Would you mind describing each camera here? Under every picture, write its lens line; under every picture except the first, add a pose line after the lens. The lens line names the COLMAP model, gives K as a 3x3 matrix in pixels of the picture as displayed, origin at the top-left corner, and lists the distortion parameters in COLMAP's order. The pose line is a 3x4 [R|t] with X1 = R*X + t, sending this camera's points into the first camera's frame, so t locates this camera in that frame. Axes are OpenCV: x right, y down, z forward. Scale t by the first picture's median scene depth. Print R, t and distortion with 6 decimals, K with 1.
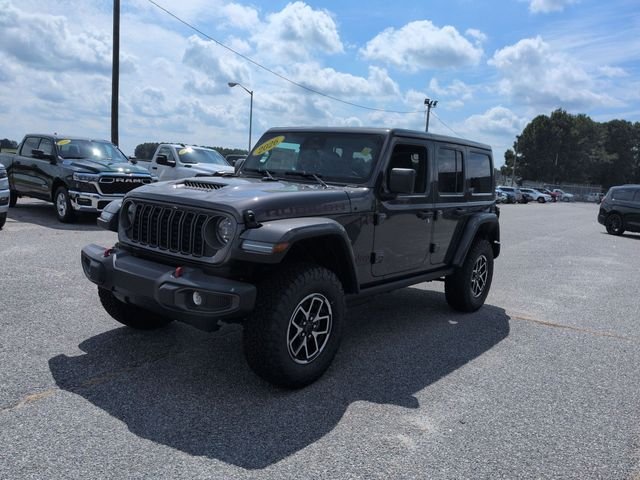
lens RADIAL K [[567.8, 0, 288.3], [0, 567.8, 240.1], [0, 0, 1]] dist [0.114118, 0.002312]
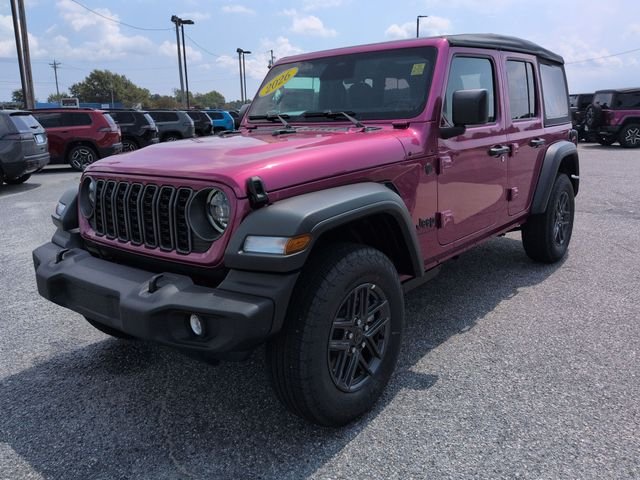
lens RADIAL K [[554.2, 0, 309.1], [0, 554.2, 216.0], [0, 0, 1]] dist [0.009262, 0.000550]
pose [[0.994595, -0.102431, -0.016988, -0.000529], [0.103192, 0.993274, 0.052518, -0.027183], [0.011495, -0.053987, 0.998475, 0.303322]]
